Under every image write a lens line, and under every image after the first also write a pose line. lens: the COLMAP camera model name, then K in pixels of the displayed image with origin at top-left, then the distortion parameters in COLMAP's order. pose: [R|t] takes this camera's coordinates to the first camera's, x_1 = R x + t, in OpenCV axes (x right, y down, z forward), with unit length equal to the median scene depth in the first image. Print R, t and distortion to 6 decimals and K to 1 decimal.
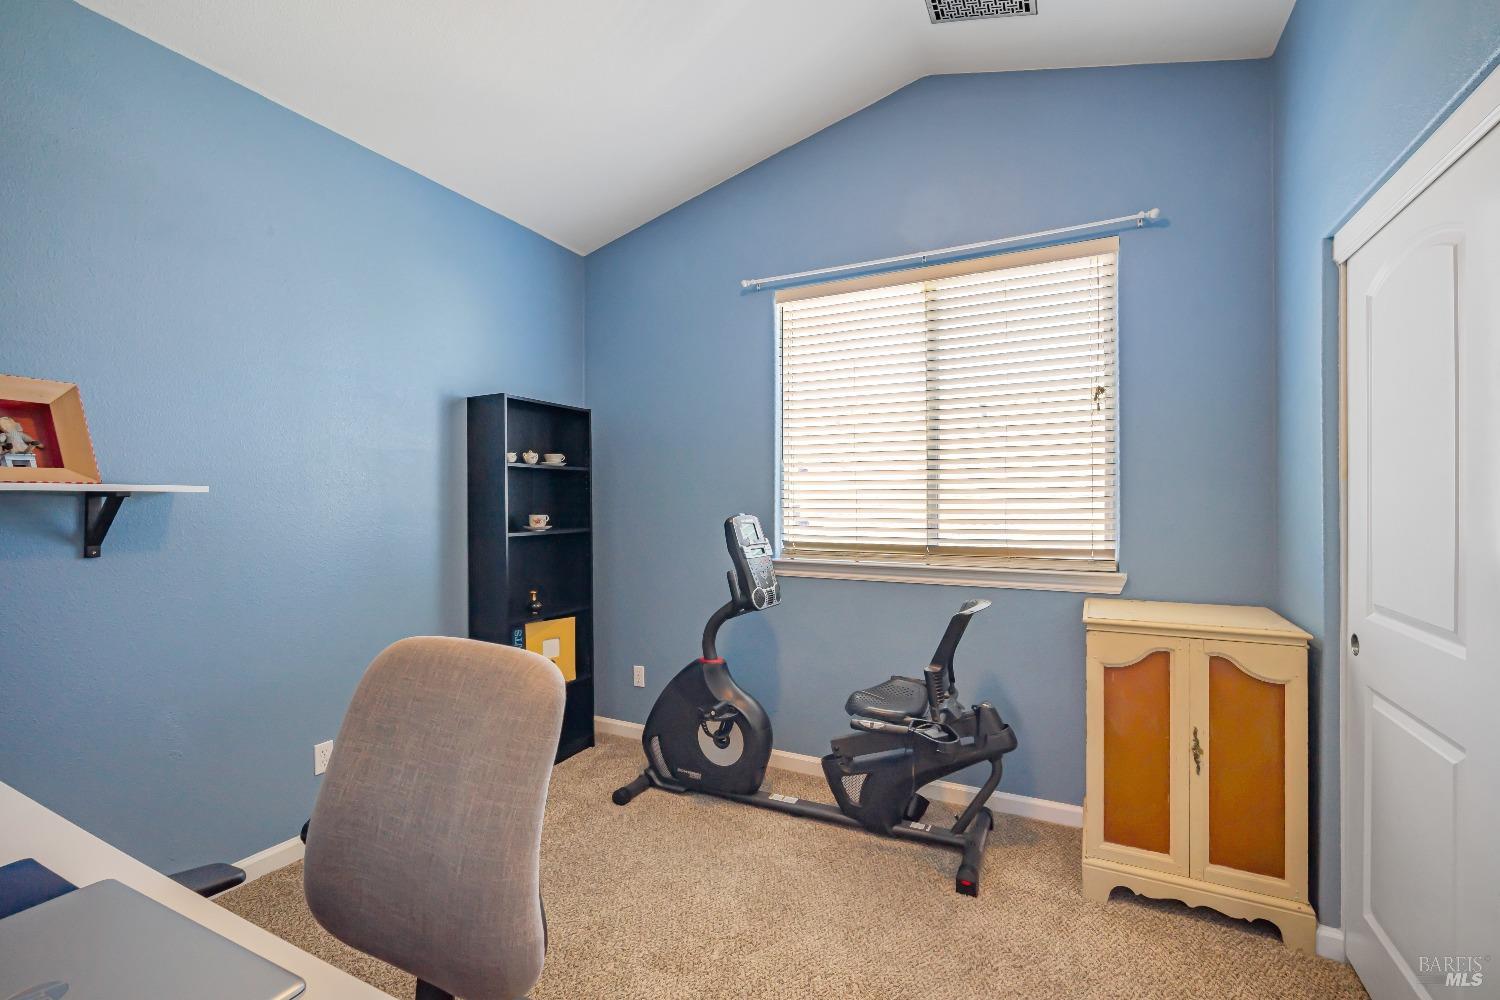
lens RADIAL K [[652.8, 0, 747.4], [0, 652.8, 500.3], [0, 0, 1]] dist [-0.004076, 0.000030]
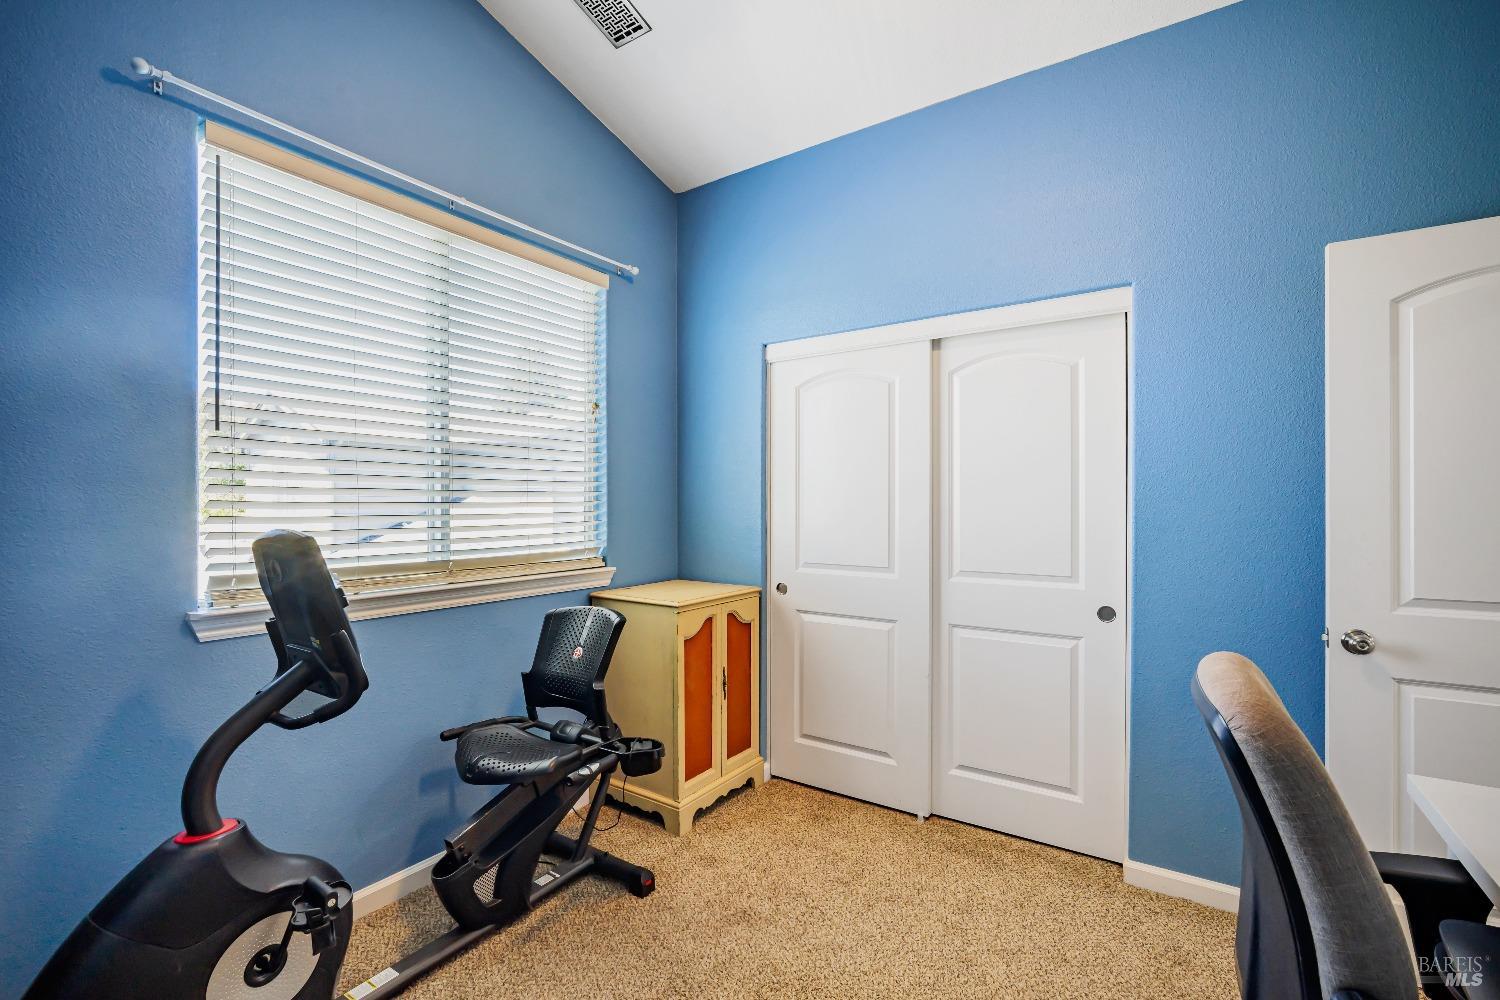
lens RADIAL K [[654.6, 0, 746.3], [0, 654.6, 504.5], [0, 0, 1]] dist [-0.007138, 0.000765]
pose [[0.123624, -0.000684, 0.992329, -0.671952], [-0.002519, 0.999996, 0.001004, -0.001816], [-0.992326, -0.002624, 0.123622, 0.745543]]
